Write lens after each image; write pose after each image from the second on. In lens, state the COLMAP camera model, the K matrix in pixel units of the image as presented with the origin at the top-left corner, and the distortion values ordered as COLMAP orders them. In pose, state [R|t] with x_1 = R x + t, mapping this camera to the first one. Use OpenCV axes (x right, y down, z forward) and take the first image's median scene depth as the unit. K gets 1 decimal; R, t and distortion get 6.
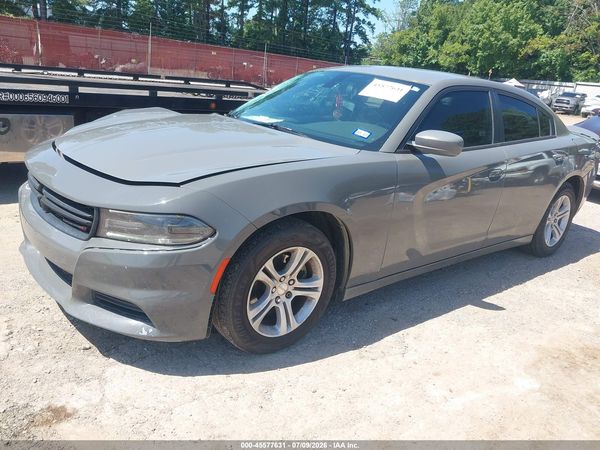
lens RADIAL K [[465.4, 0, 300.0], [0, 465.4, 225.0], [0, 0, 1]] dist [0.009626, 0.005803]
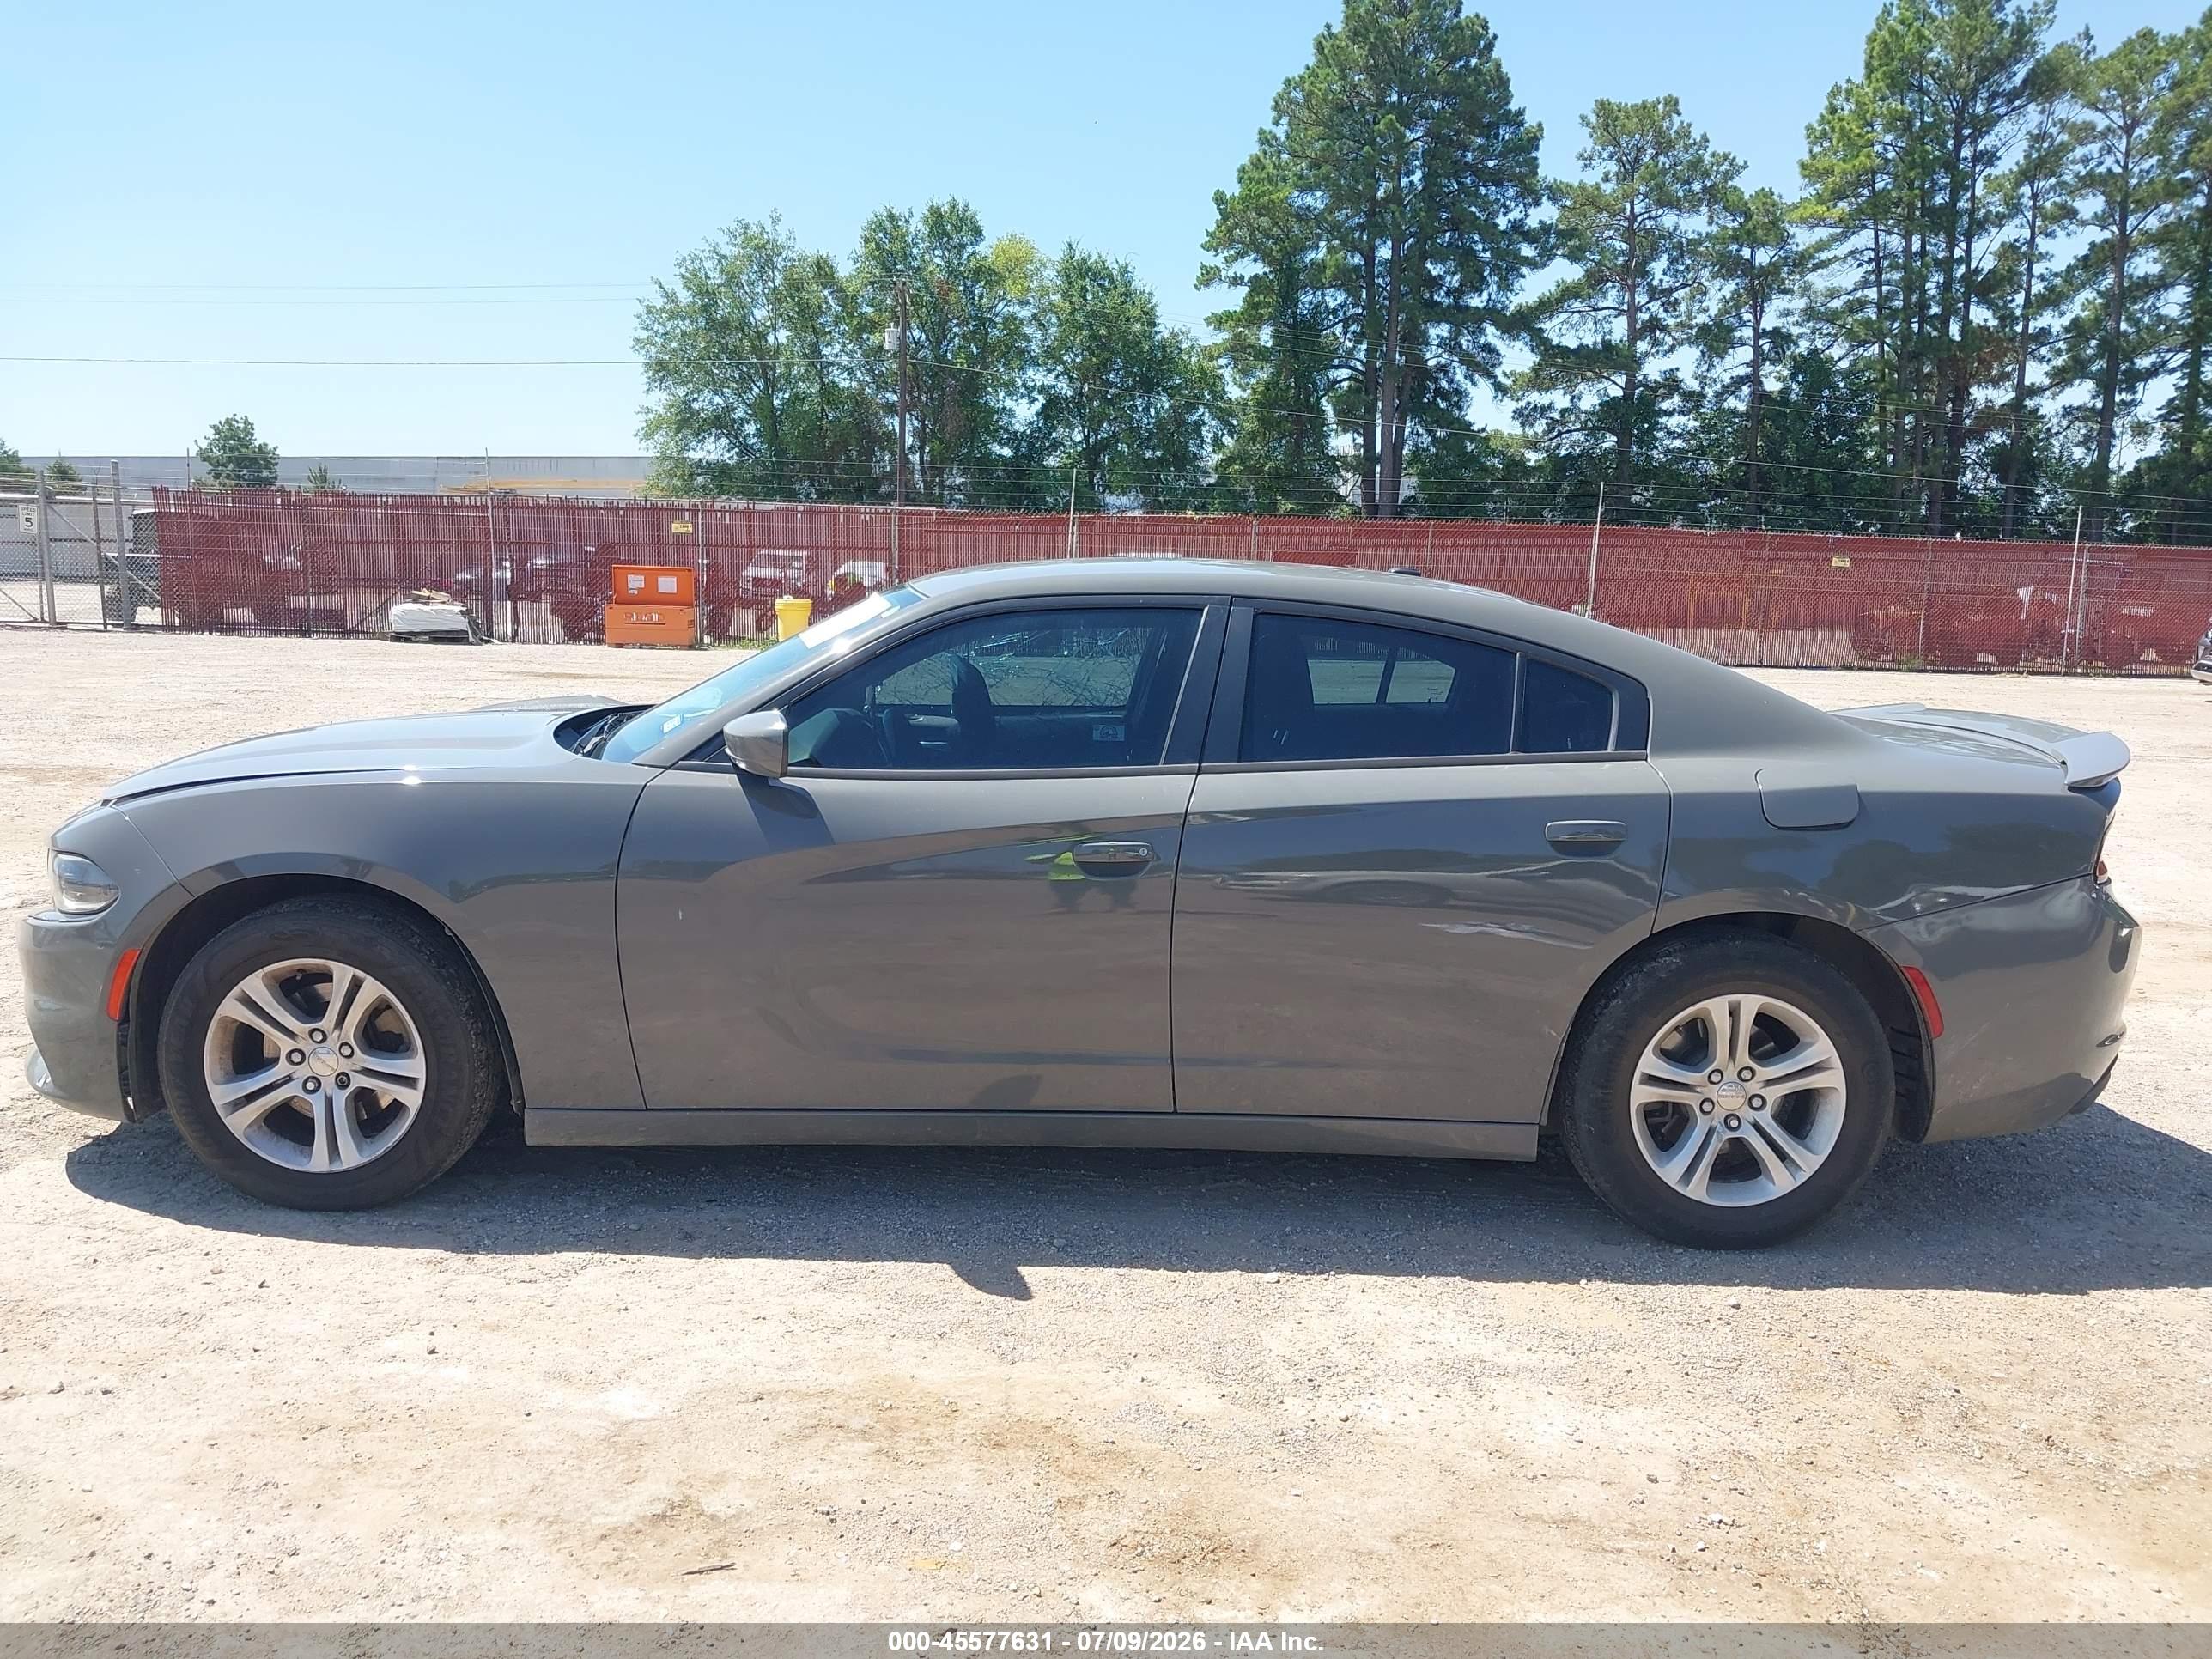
lens RADIAL K [[1773.1, 0, 1106.0], [0, 1773.1, 829.5], [0, 0, 1]] dist [-0.000673, -0.007597]
pose [[0.778260, 0.007400, -0.627899, 1.352128], [-0.143861, 0.975437, -0.166815, 0.083294], [0.611241, 0.220156, 0.760208, 0.119241]]
